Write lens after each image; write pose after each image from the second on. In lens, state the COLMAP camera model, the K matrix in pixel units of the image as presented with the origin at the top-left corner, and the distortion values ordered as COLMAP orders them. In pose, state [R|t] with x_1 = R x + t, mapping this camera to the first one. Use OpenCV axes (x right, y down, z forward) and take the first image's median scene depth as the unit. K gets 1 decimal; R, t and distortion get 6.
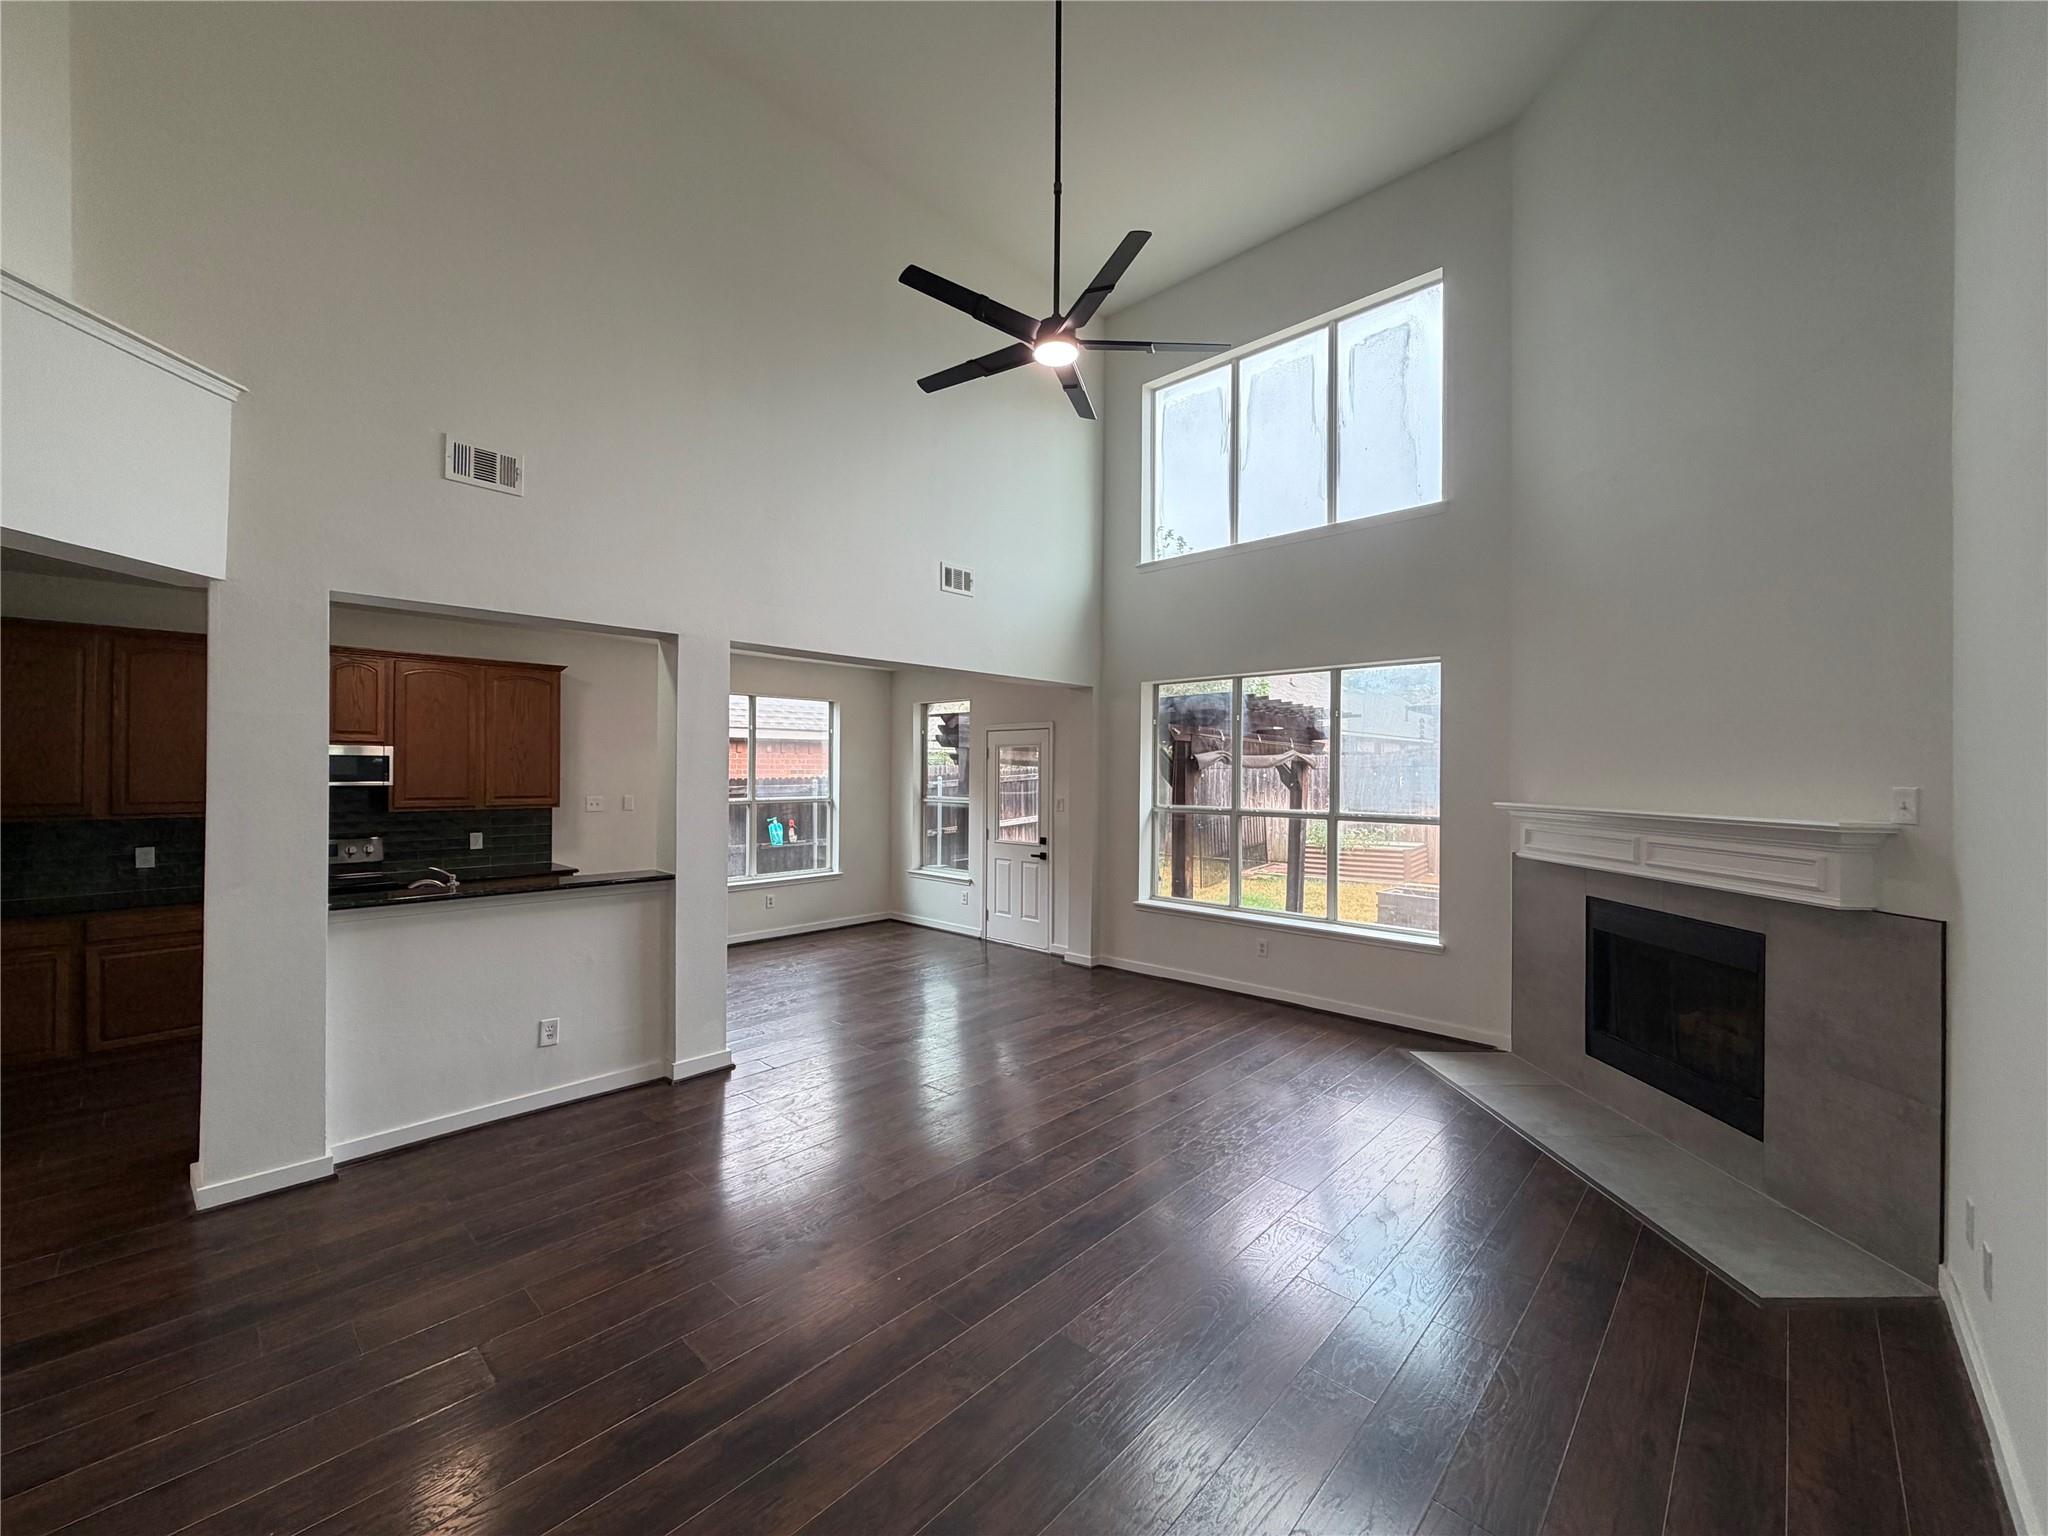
lens RADIAL K [[819.3, 0, 1021.5], [0, 819.3, 766.0], [0, 0, 1]] dist [-0.001673, 0.000985]
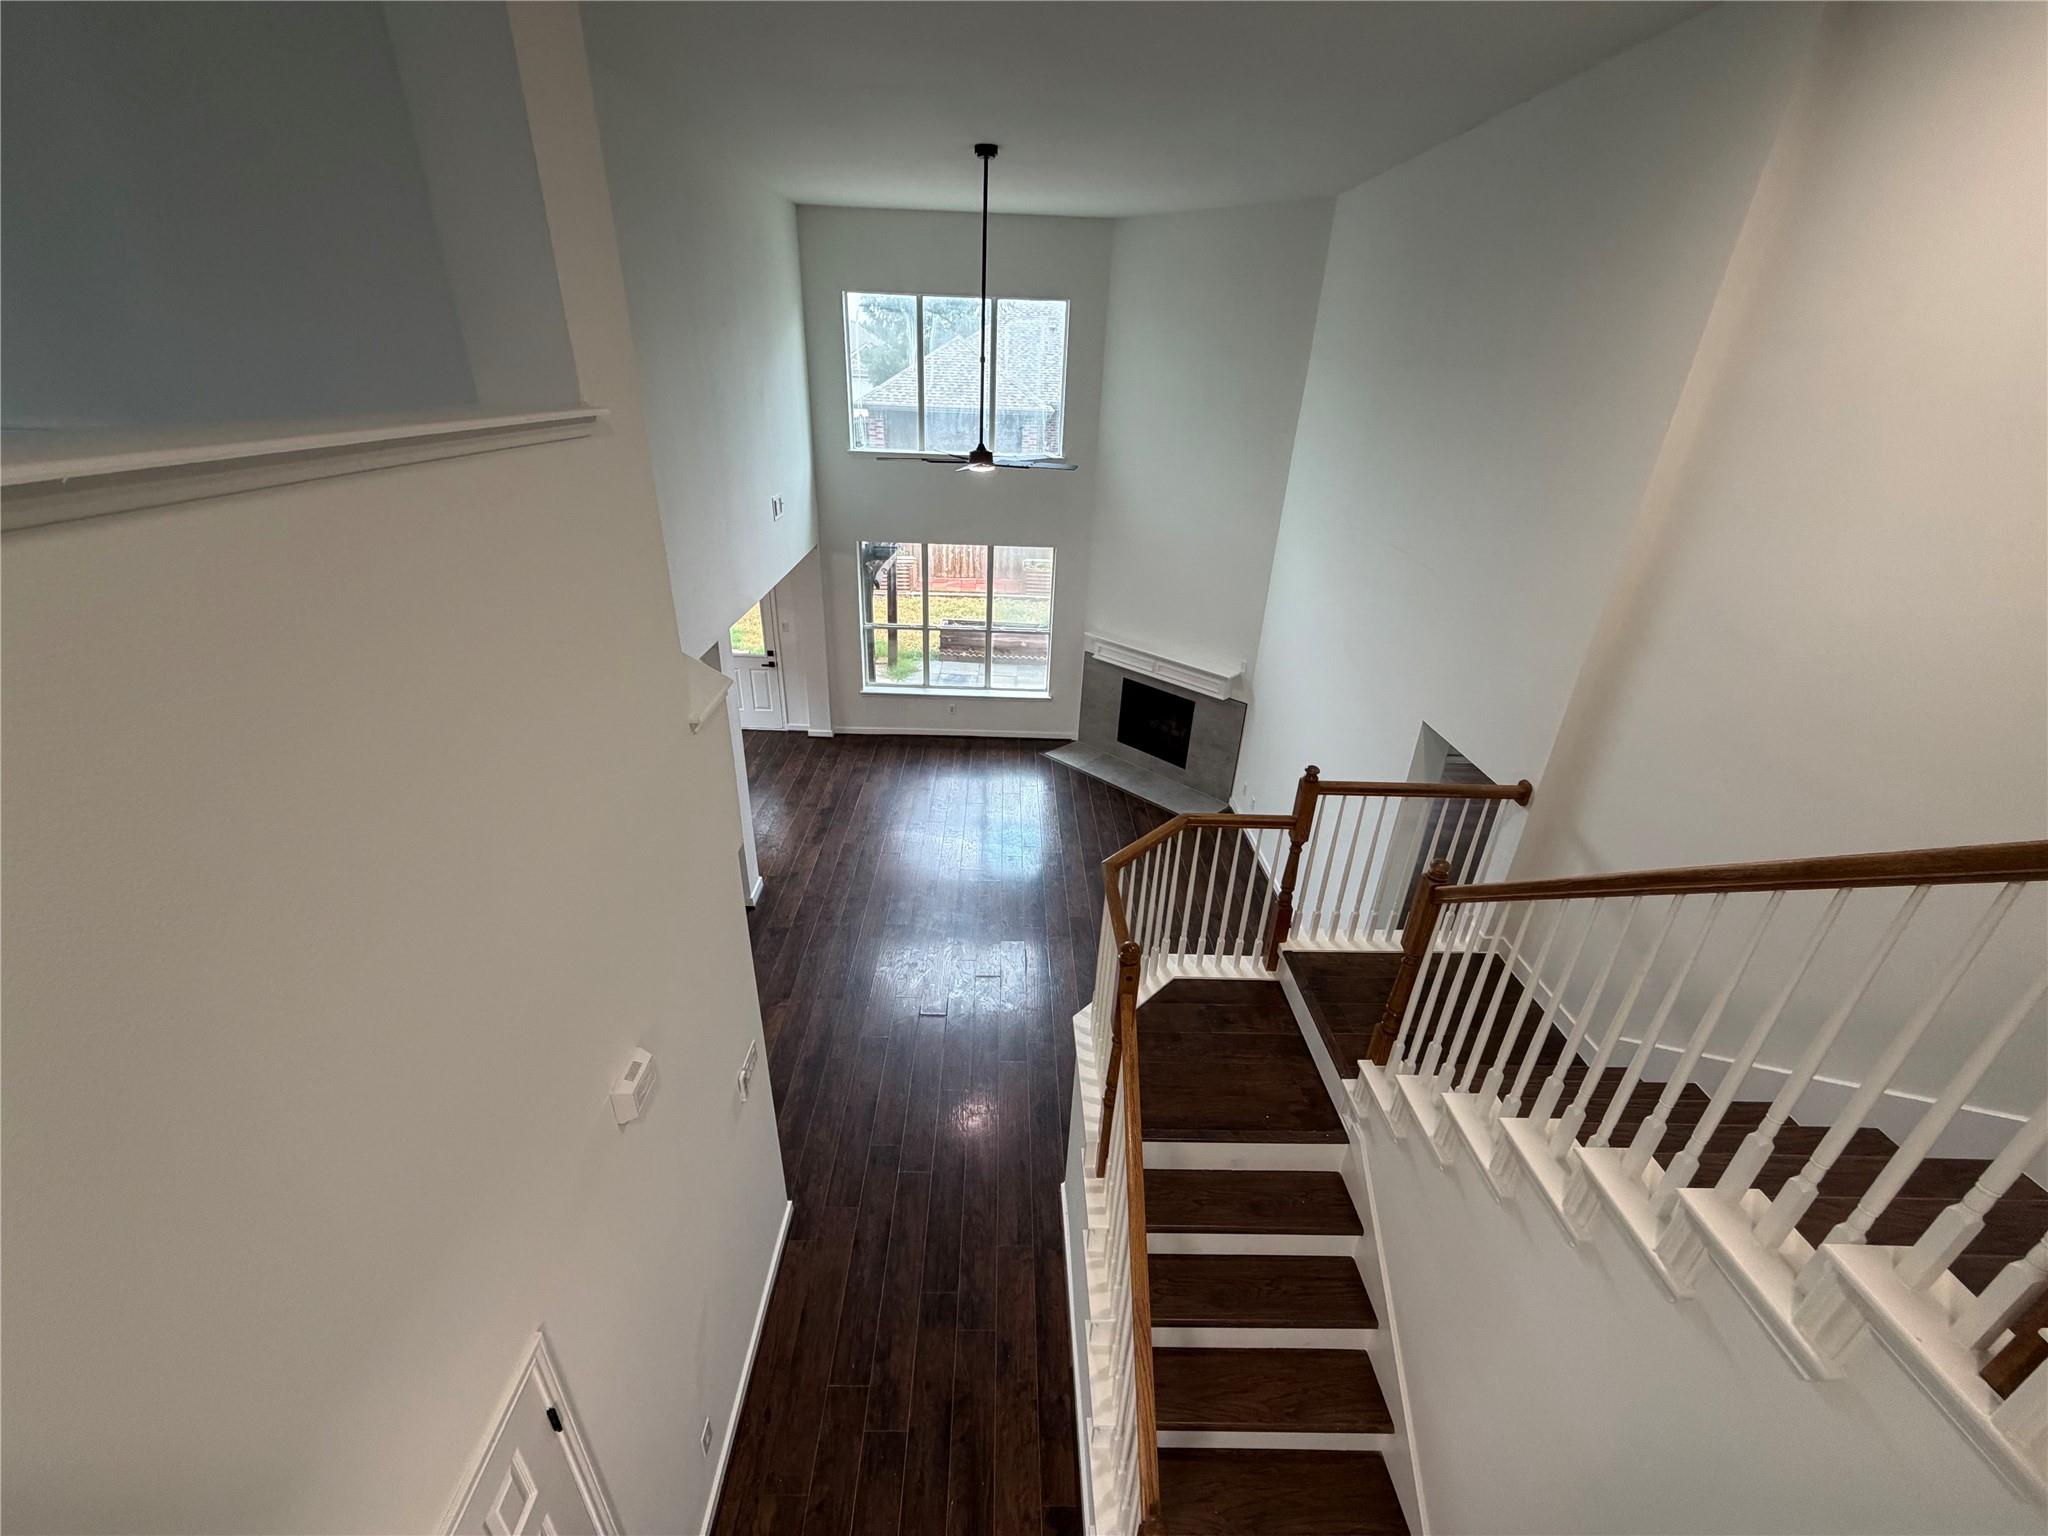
lens RADIAL K [[819.3, 0, 1024.5], [0, 819.3, 762.4], [0, 0, 1]] dist [-0.001673, 0.000985]
pose [[0.712179, -0.287346, 0.640495, -0.860585], [-0.040052, 0.894270, 0.445732, -0.530655], [-0.700855, -0.343094, 0.625371, -0.256052]]
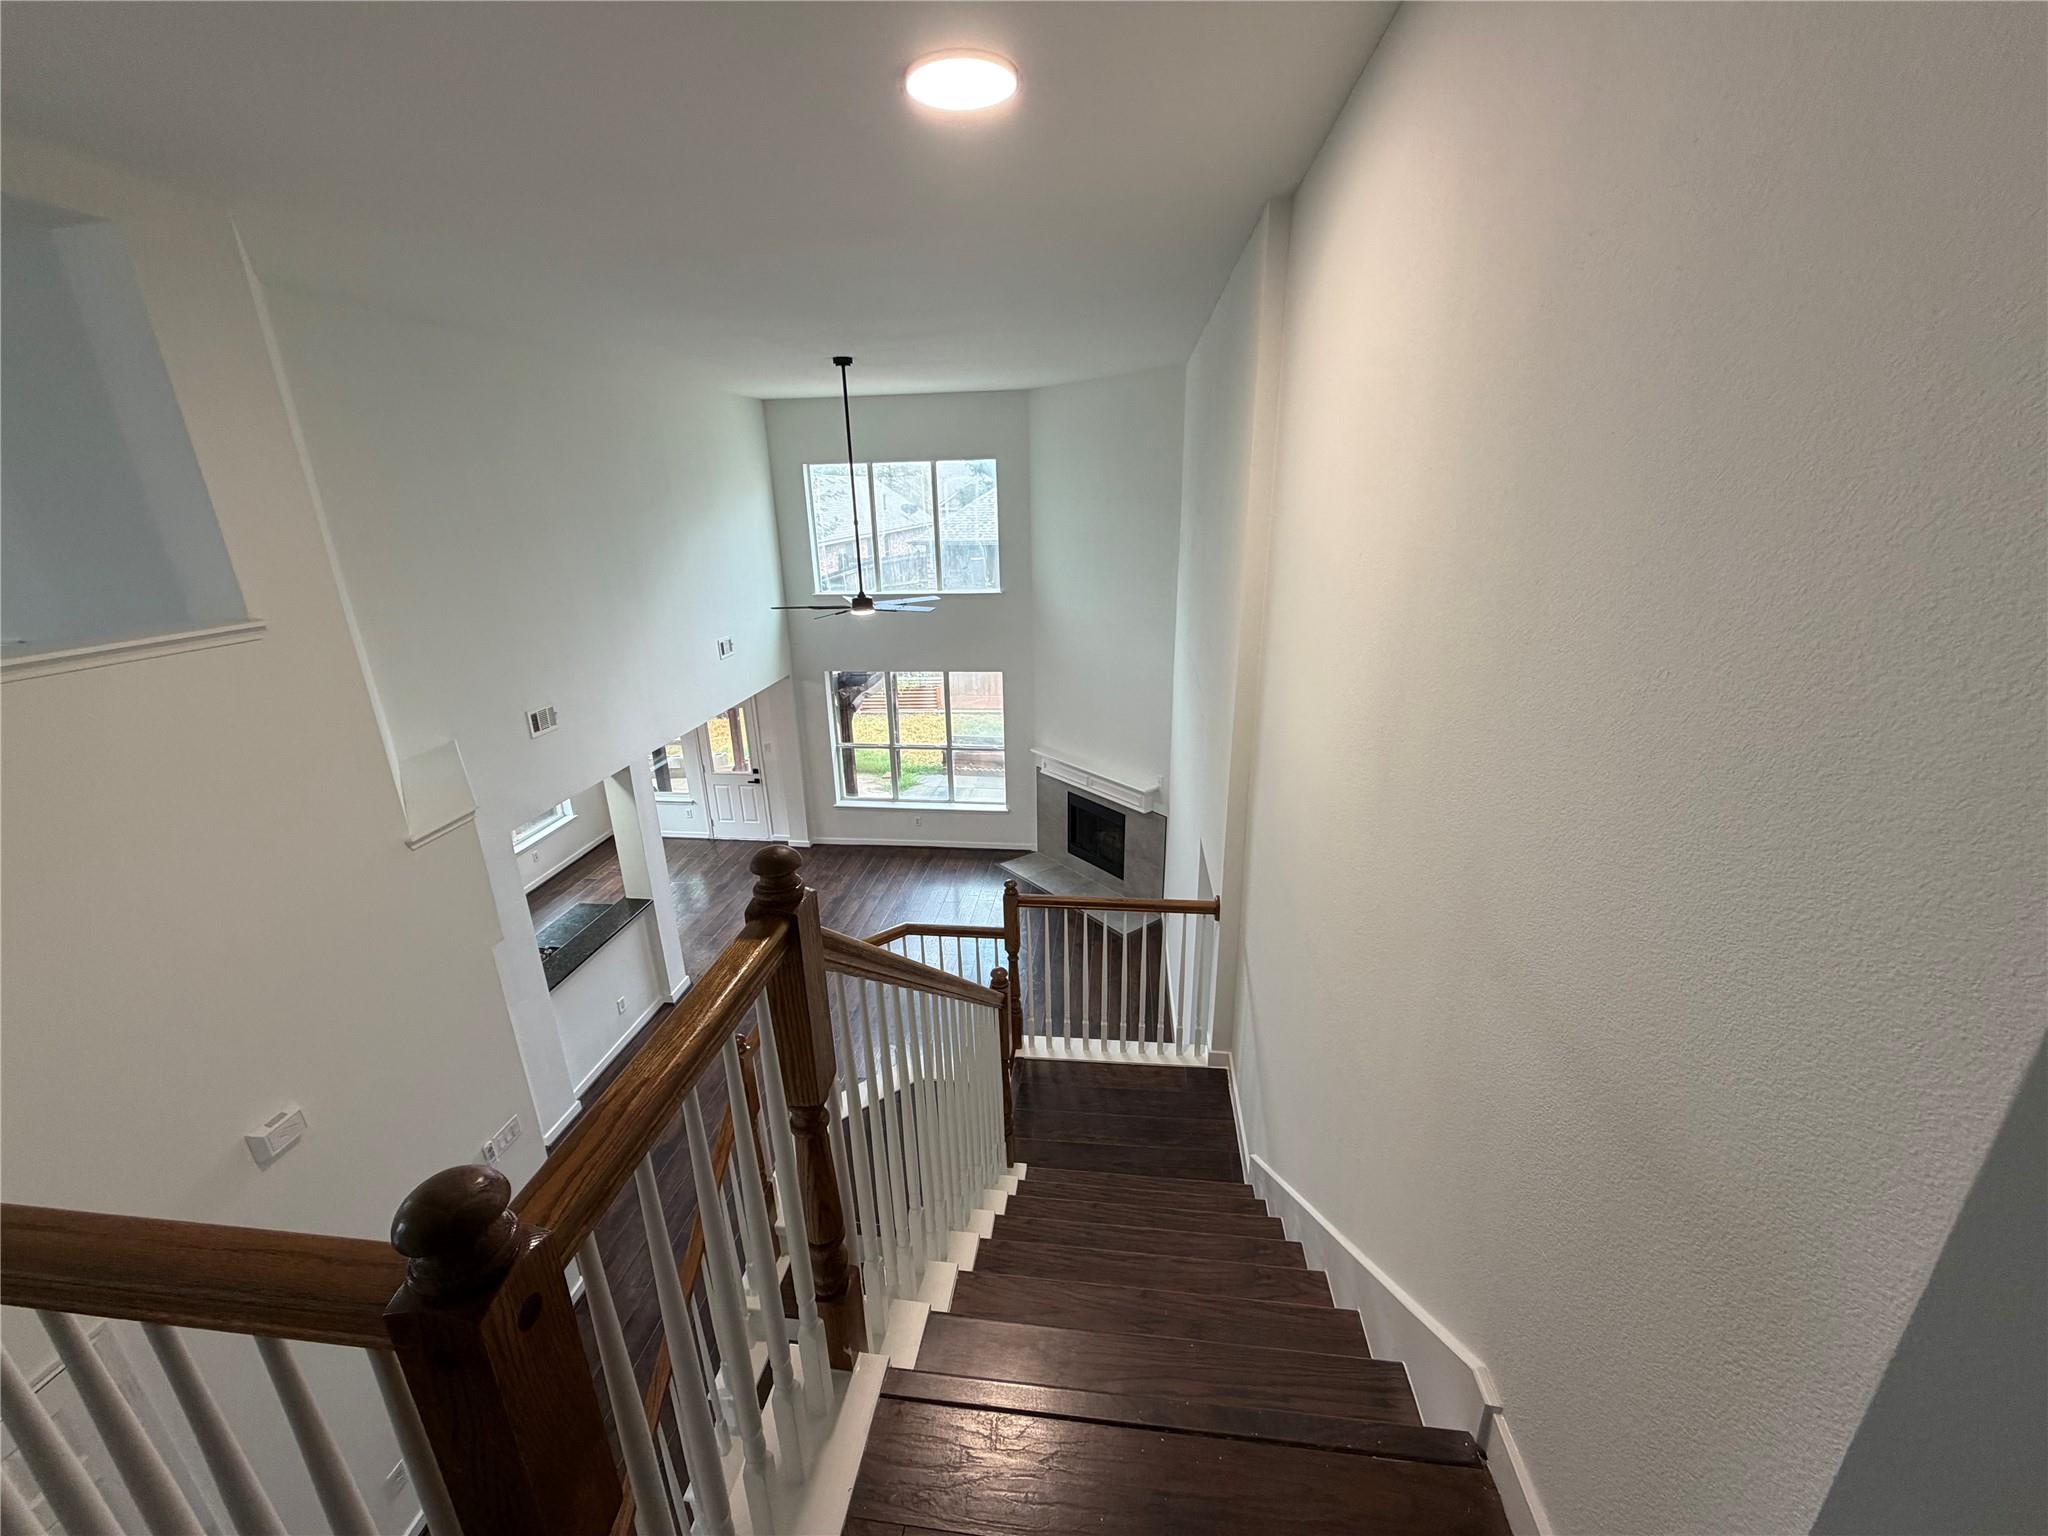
lens RADIAL K [[819.3, 0, 1031.3], [0, 819.3, 761.1], [0, 0, 1]] dist [-0.001673, 0.000985]
pose [[0.798731, -0.208238, 0.564505, -0.599802], [0.016543, 0.945447, 0.325355, -0.586612], [-0.601461, -0.250532, 0.758603, -0.597857]]
